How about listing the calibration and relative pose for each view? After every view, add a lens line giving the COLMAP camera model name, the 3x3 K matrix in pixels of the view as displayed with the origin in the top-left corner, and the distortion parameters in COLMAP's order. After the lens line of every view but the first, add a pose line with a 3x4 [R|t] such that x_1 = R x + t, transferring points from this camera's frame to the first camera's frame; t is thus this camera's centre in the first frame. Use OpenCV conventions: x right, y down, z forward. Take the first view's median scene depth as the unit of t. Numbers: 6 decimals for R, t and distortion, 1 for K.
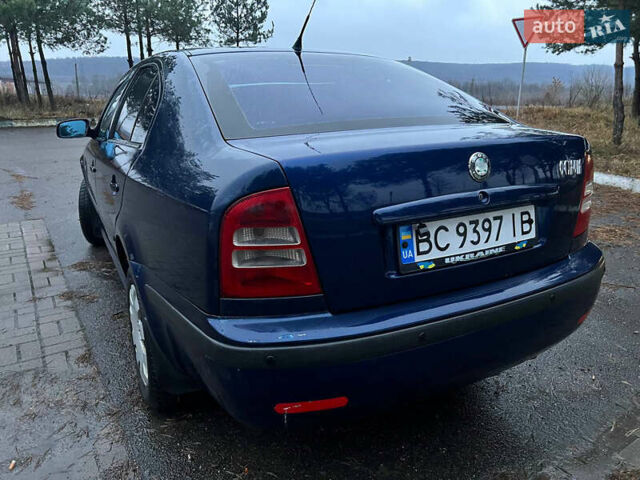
lens RADIAL K [[481.0, 0, 306.9], [0, 481.0, 238.9], [0, 0, 1]] dist [0.092779, -0.074371]
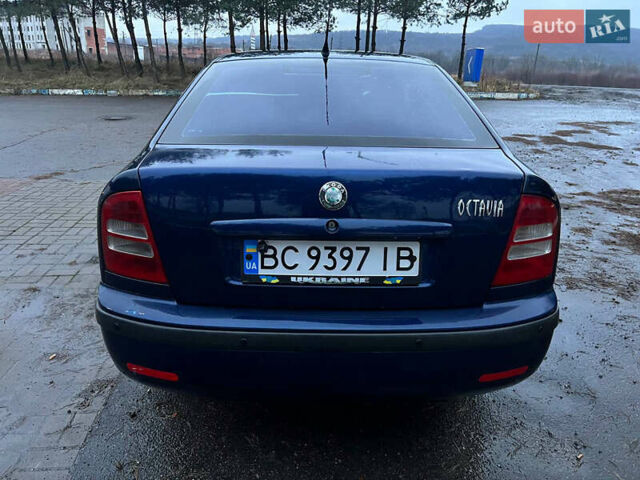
lens RADIAL K [[481.0, 0, 306.9], [0, 481.0, 238.9], [0, 0, 1]] dist [0.092779, -0.074371]
pose [[0.888522, 0.176270, -0.423625, 0.725271], [-0.155268, 0.984303, 0.083904, -0.131065], [0.431765, -0.008775, 0.901944, 0.064228]]
